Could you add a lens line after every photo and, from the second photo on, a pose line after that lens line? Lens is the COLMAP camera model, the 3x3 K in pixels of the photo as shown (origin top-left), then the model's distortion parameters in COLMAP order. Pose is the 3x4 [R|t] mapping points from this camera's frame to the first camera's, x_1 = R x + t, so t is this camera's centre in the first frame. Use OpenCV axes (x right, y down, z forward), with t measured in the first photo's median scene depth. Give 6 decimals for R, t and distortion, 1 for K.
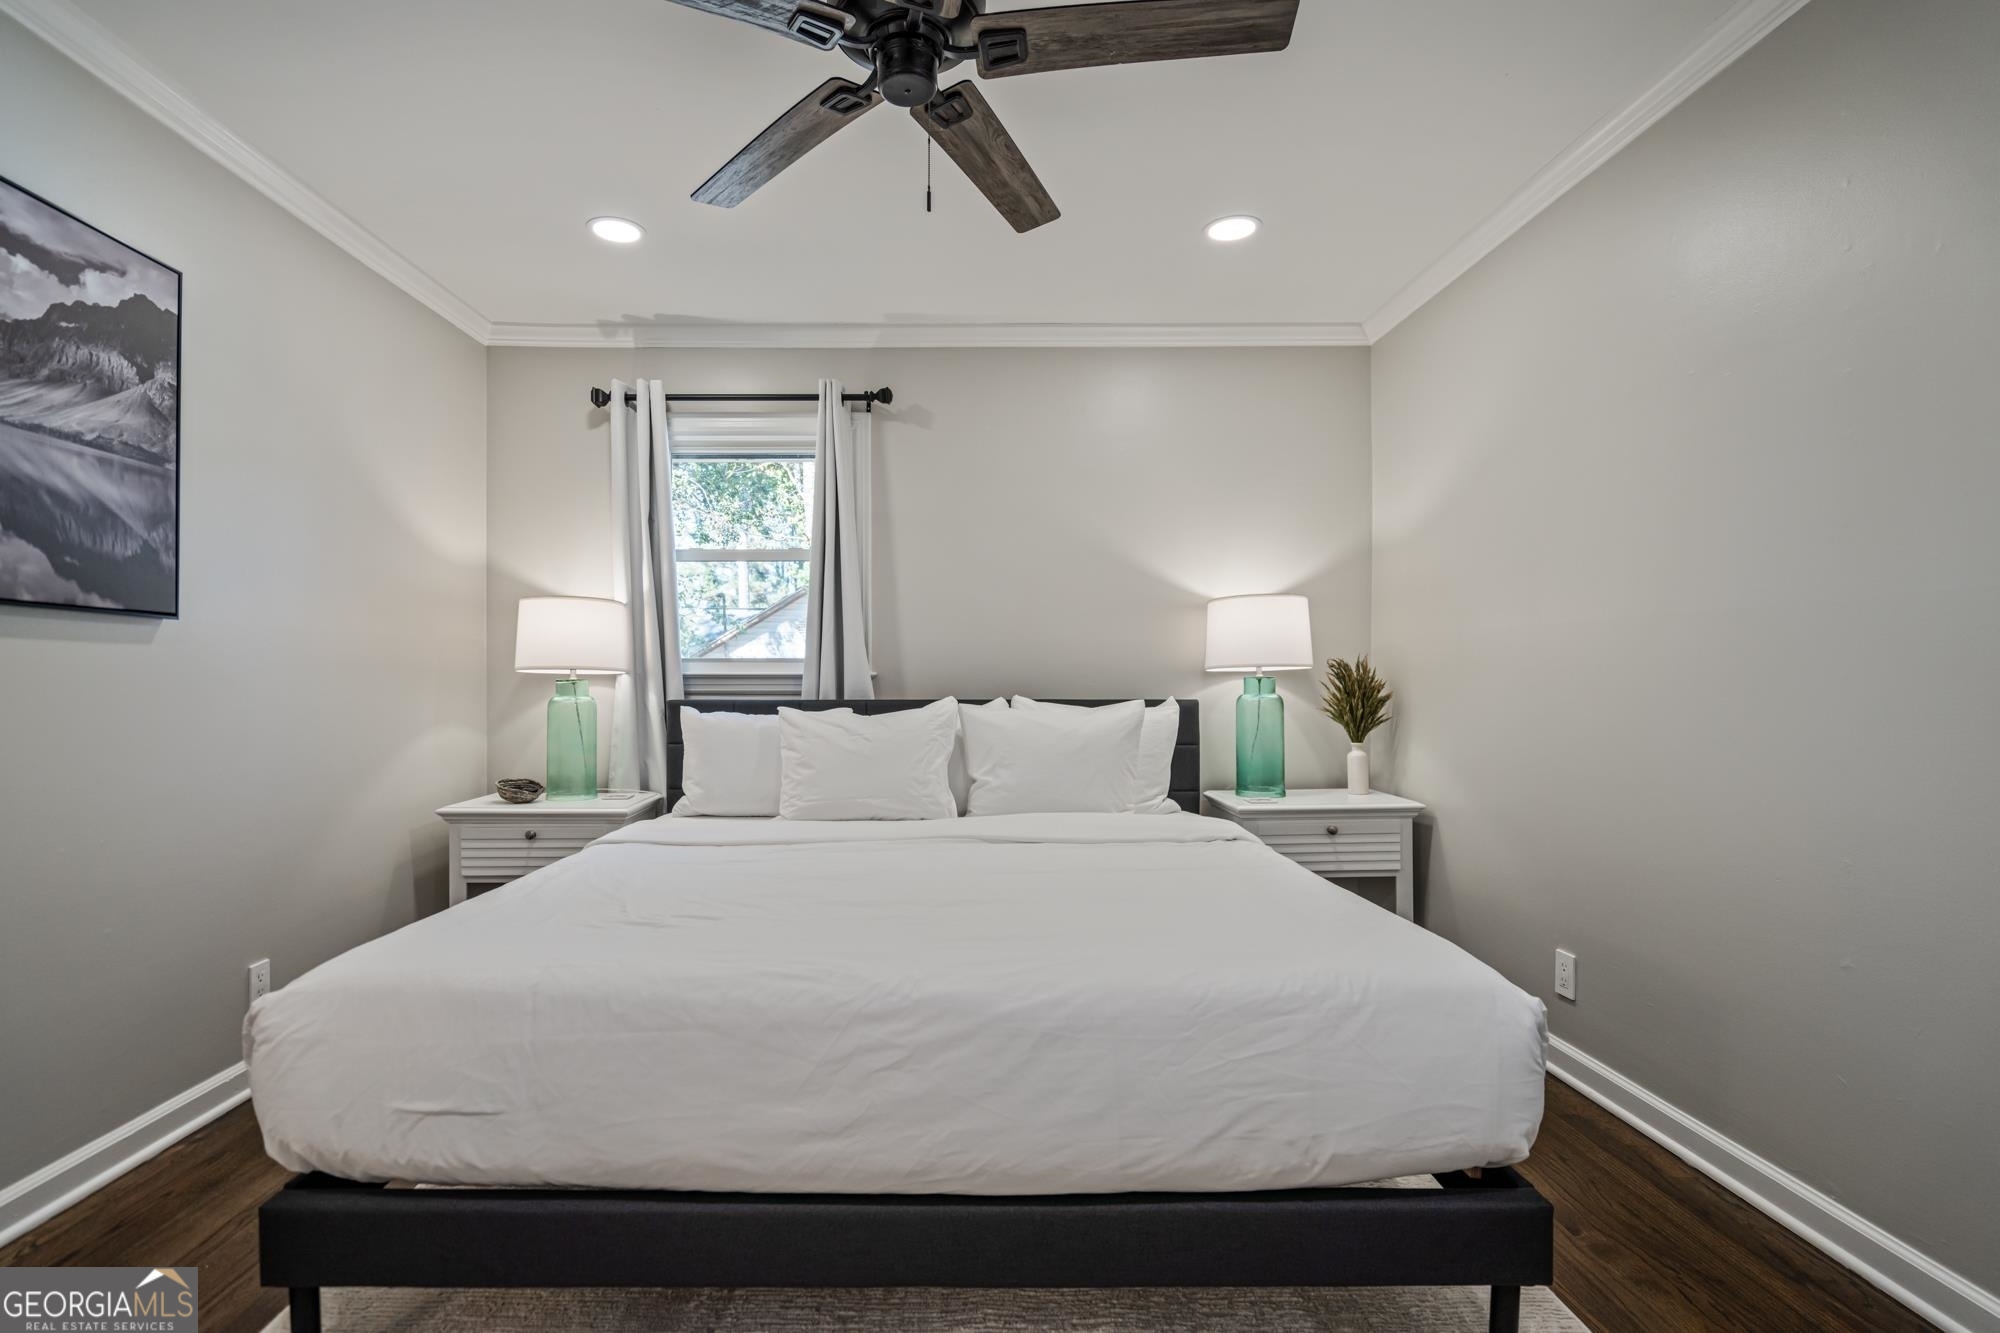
lens RADIAL K [[905.2, 0, 997.5], [0, 905.2, 660.0], [0, 0, 1]] dist [-0.002225, 0.000264]
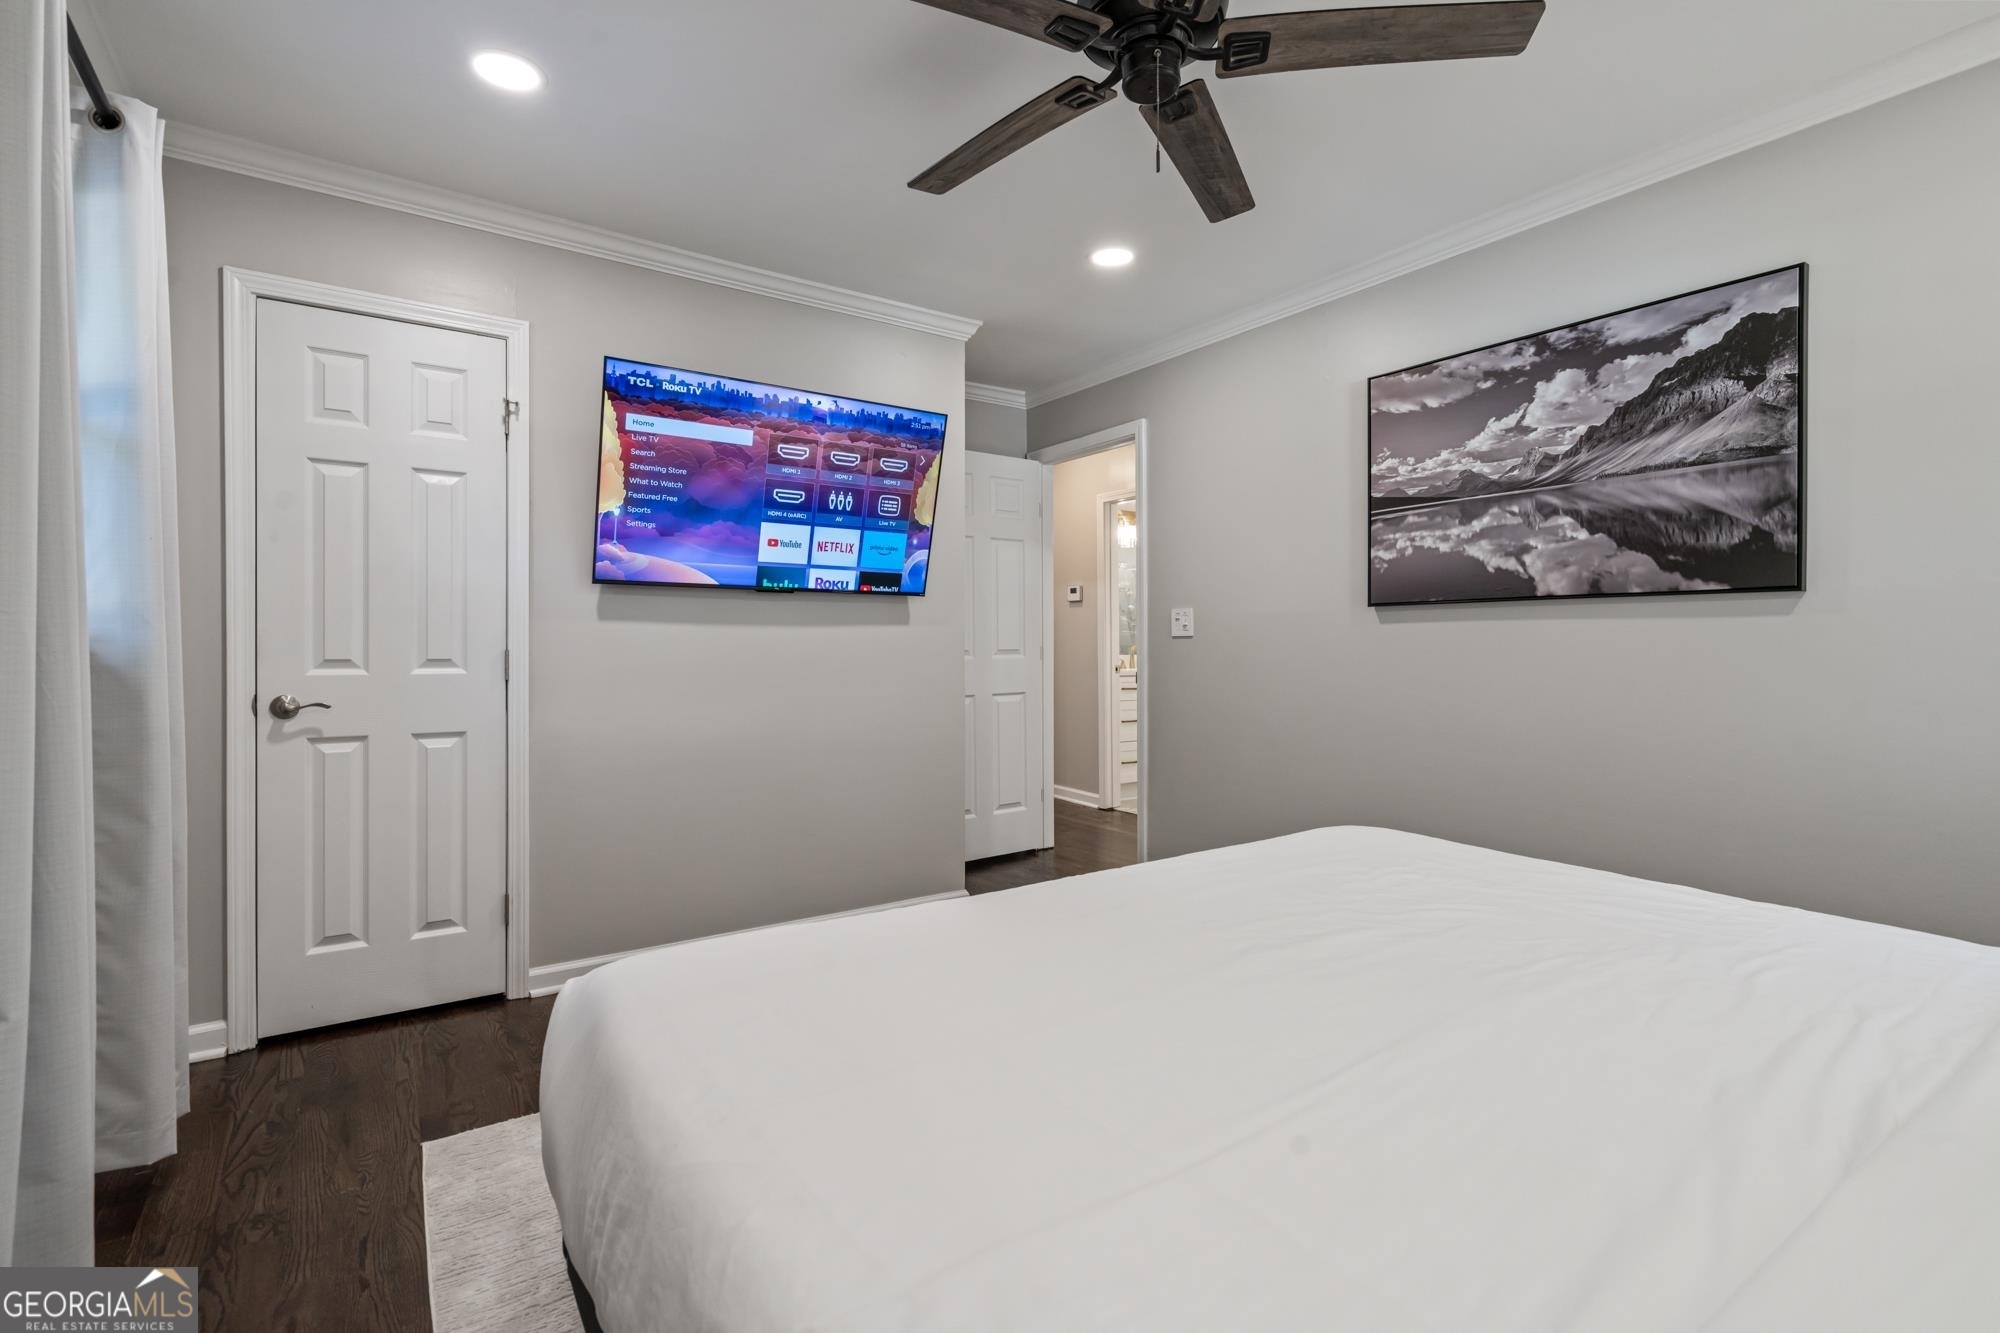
lens RADIAL K [[905.2, 0, 997.5], [0, 905.2, 660.0], [0, 0, 1]] dist [-0.002225, 0.000264]
pose [[-0.853020, 0.000126, -0.521879, 0.498672], [0.003095, 0.999984, -0.004818, 0.041708], [0.521869, -0.005725, -0.853006, 1.557756]]
